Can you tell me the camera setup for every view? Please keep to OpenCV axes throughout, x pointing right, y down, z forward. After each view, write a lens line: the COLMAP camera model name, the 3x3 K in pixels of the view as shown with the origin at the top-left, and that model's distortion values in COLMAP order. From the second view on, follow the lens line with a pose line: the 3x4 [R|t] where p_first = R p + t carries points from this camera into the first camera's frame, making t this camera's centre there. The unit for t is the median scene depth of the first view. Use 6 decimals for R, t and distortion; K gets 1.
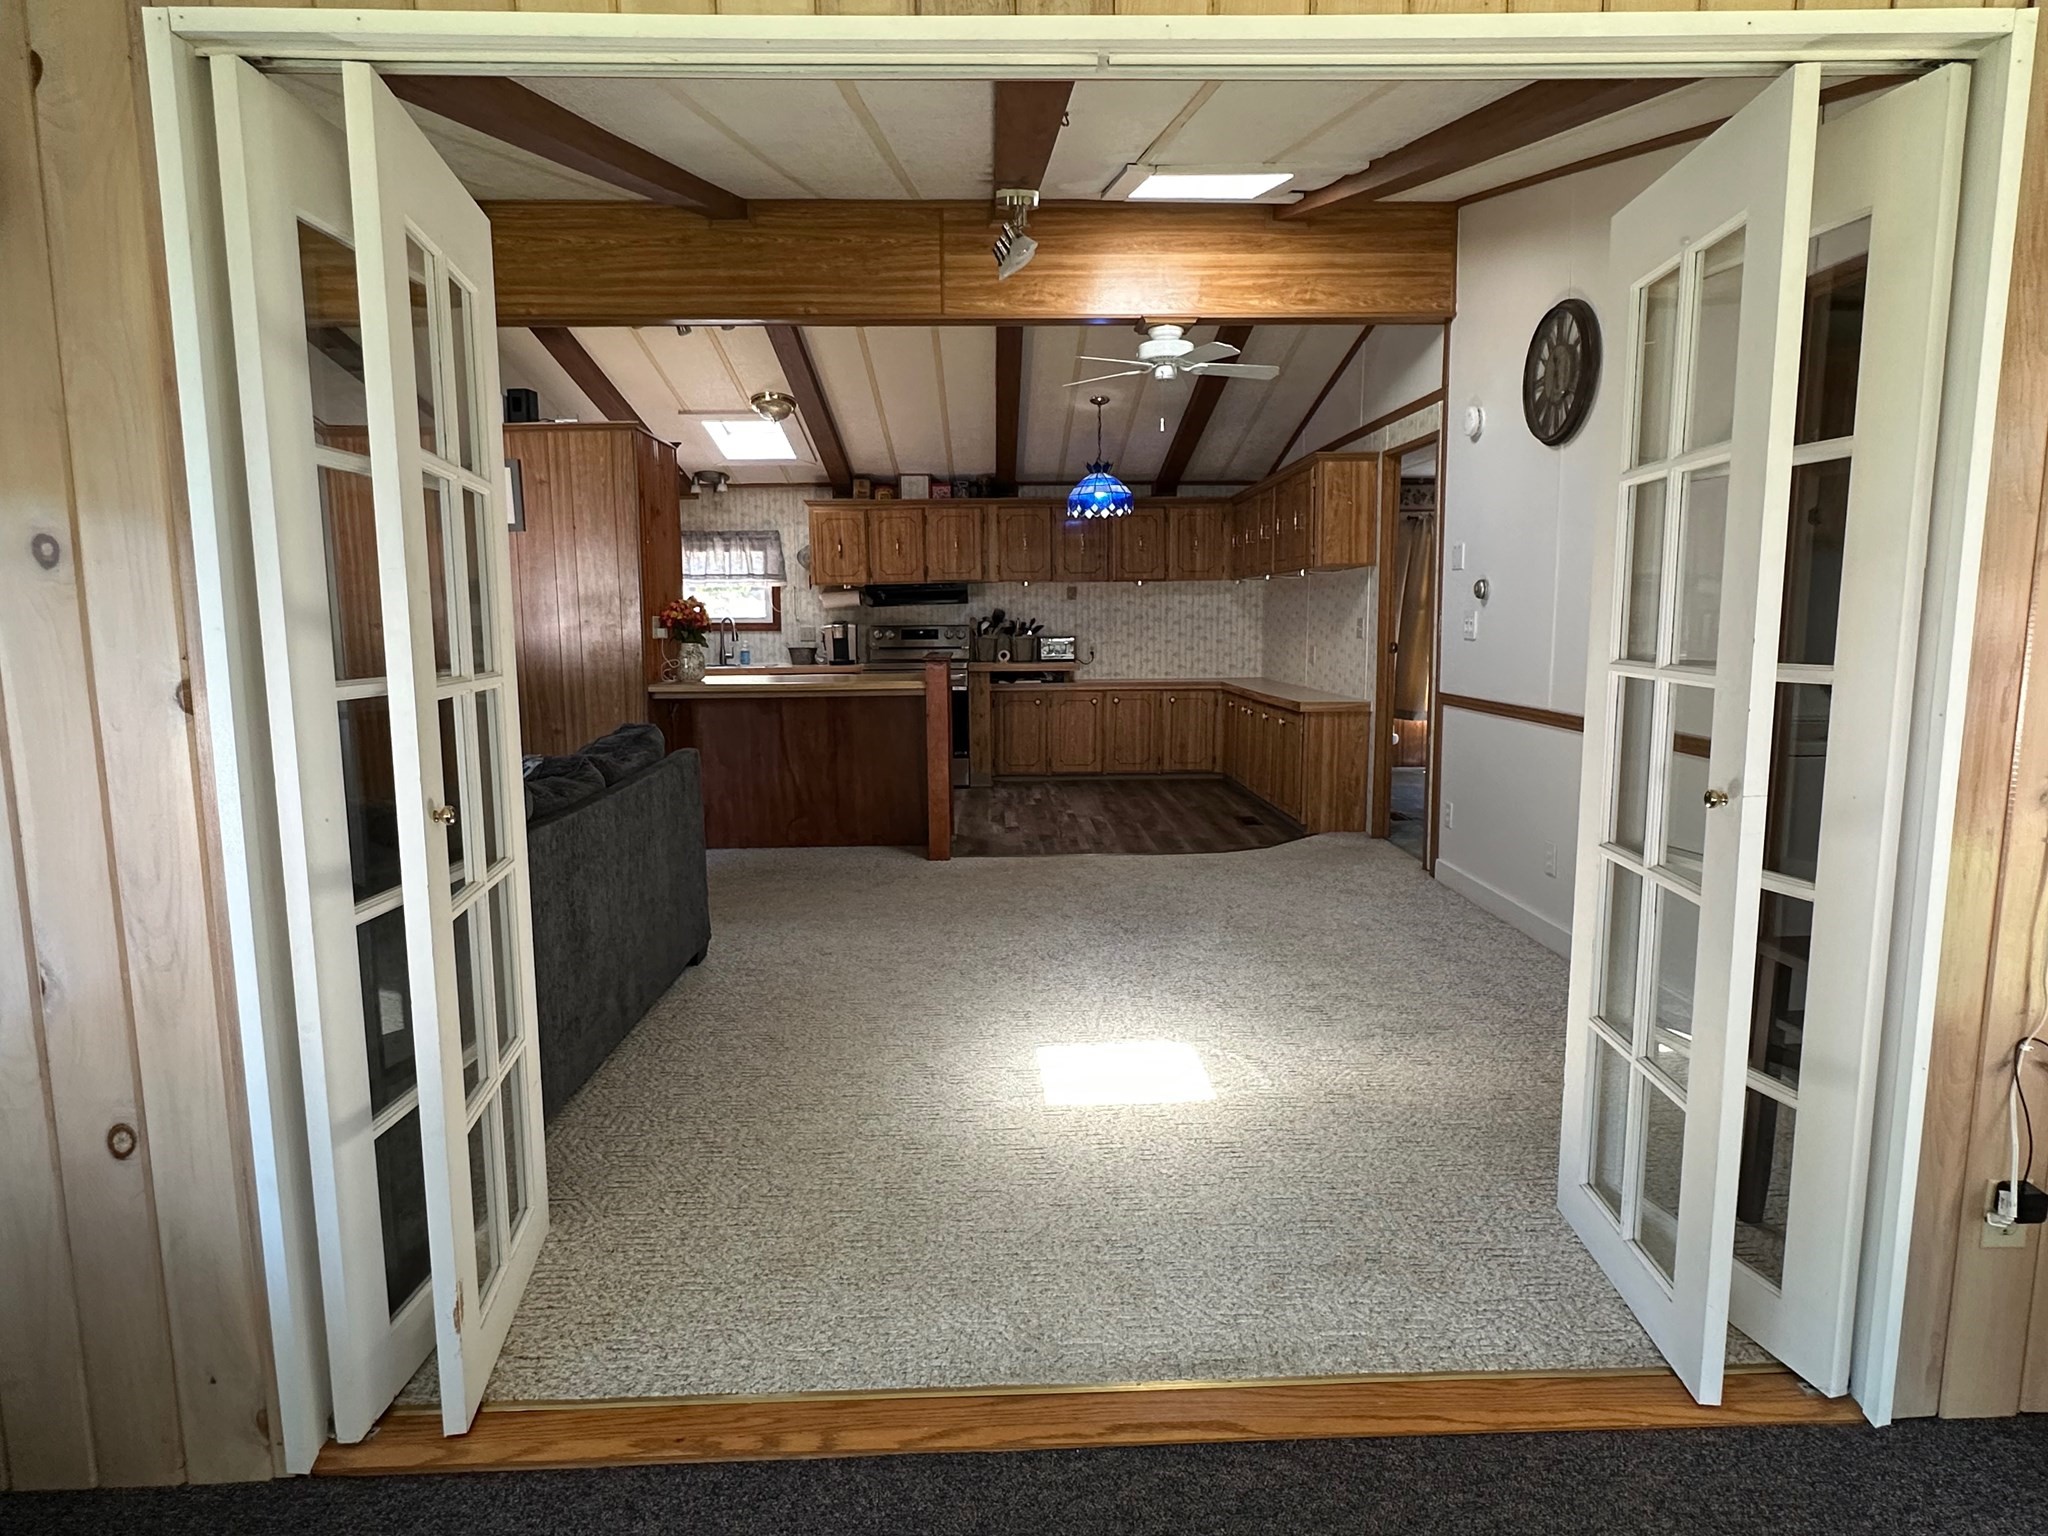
lens RADIAL K [[1114.9, 0, 1029.5], [0, 1114.9, 759.4], [0, 0, 1]] dist [-0.003382, 0.000420]
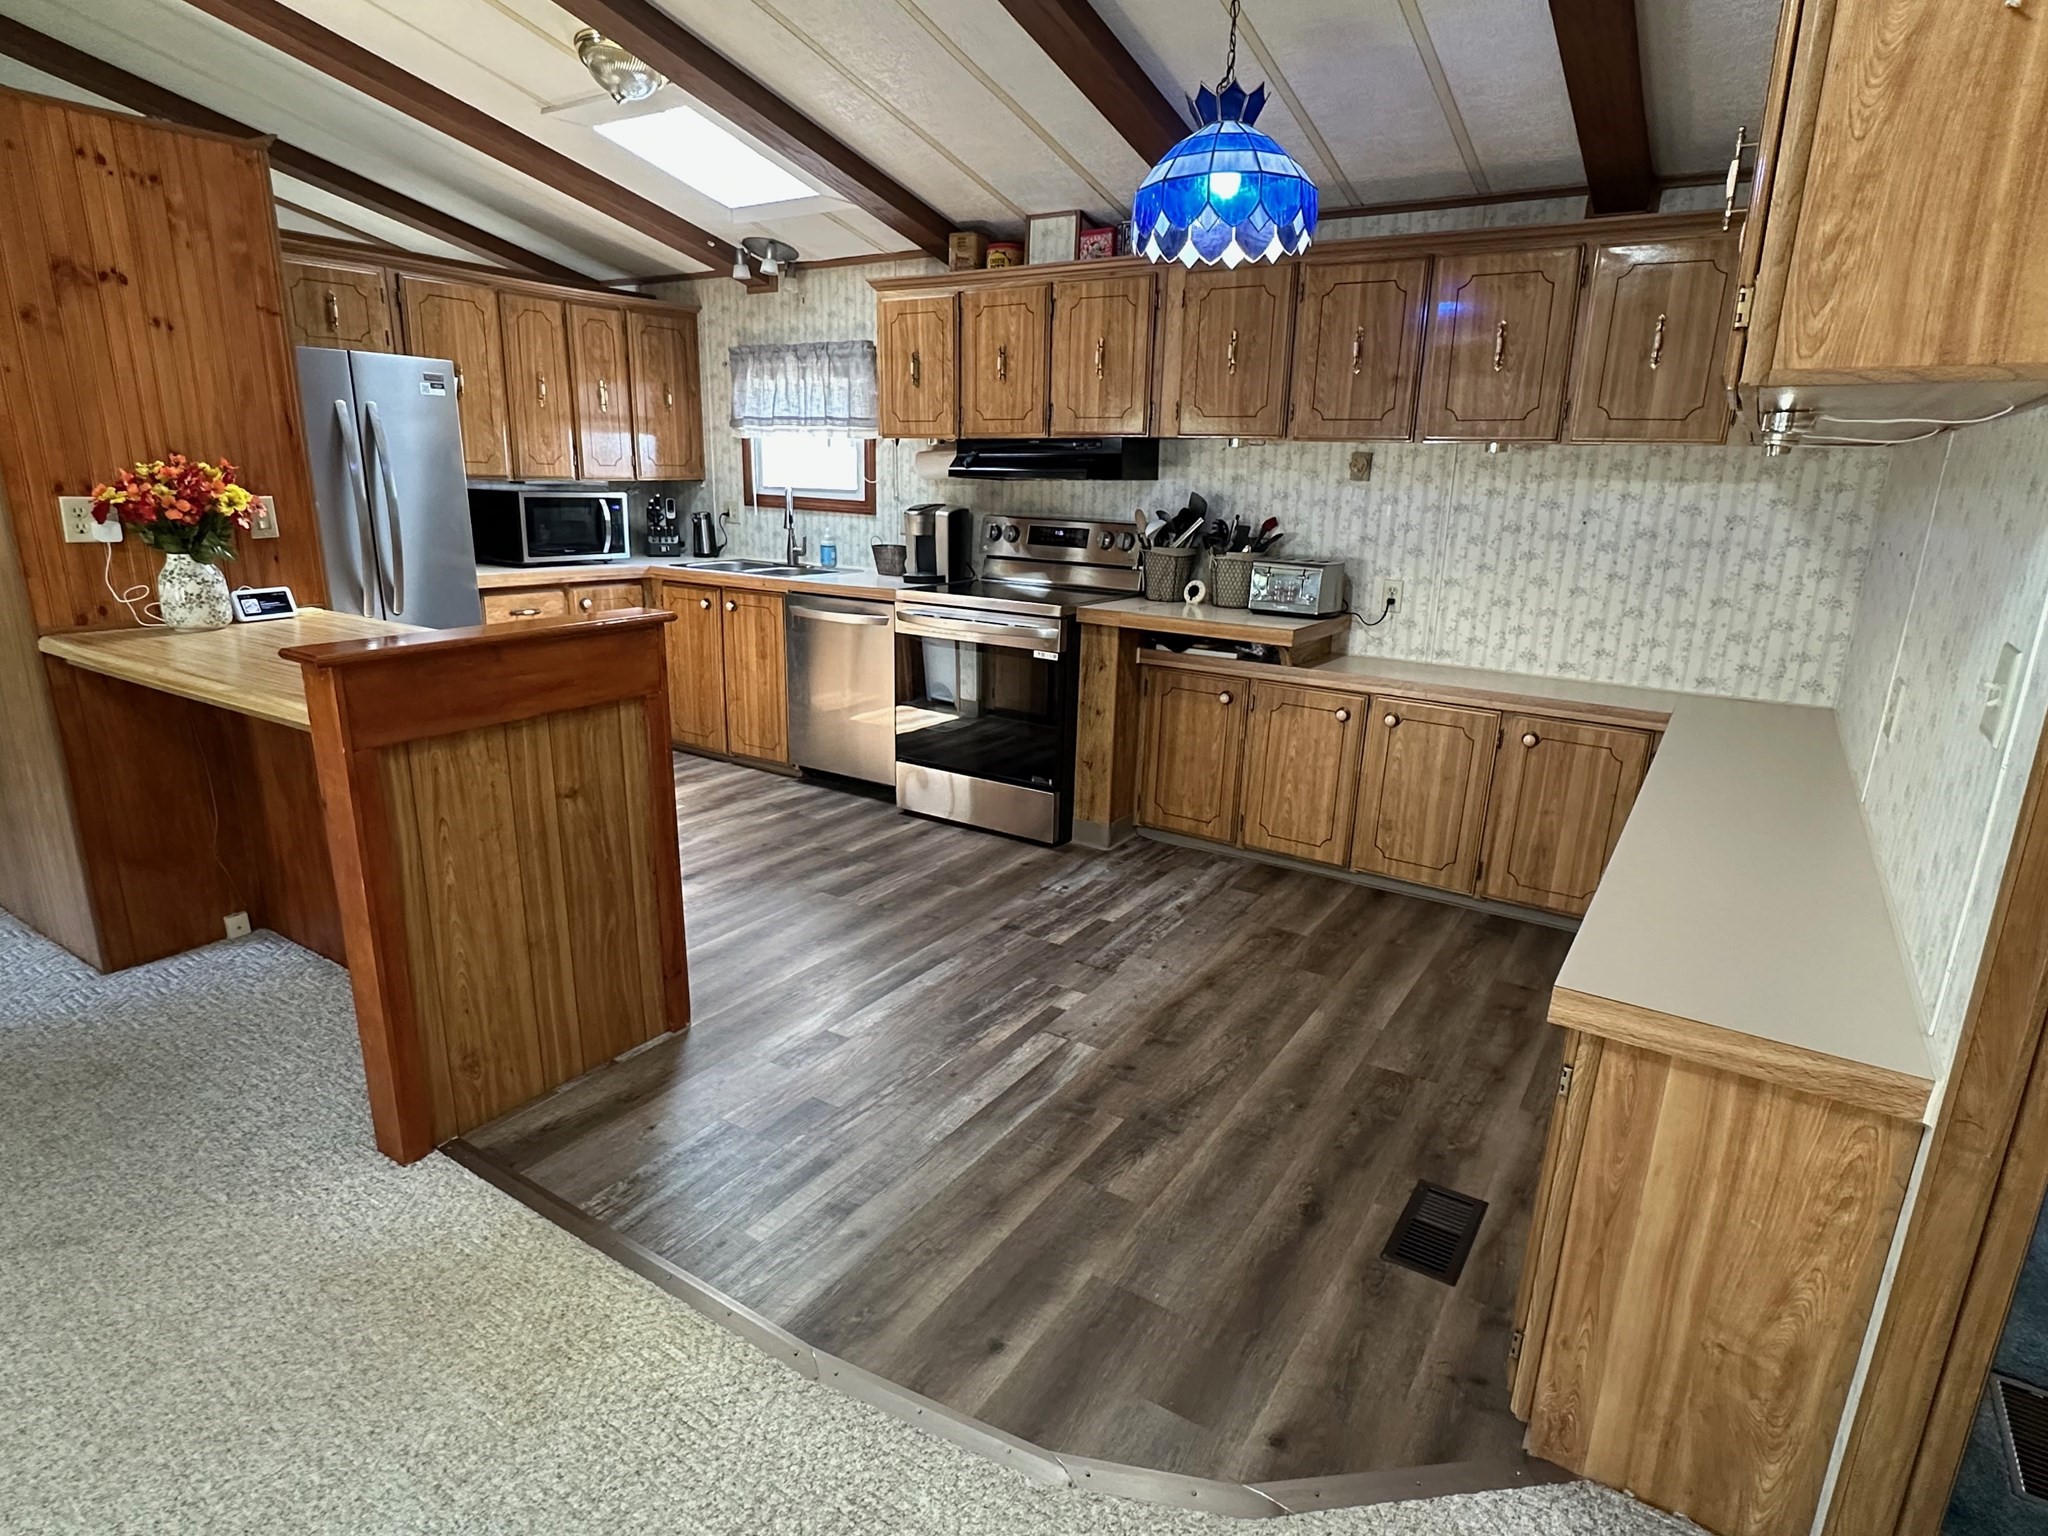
lens RADIAL K [[1114.9, 0, 1015.8], [0, 1114.9, 775.8], [0, 0, 1]] dist [-0.003382, 0.000420]
pose [[0.820320, 0.182598, -0.541971, 0.198000], [-0.104217, 0.979521, 0.172274, -0.091165], [0.562329, -0.084837, 0.822550, 0.548493]]
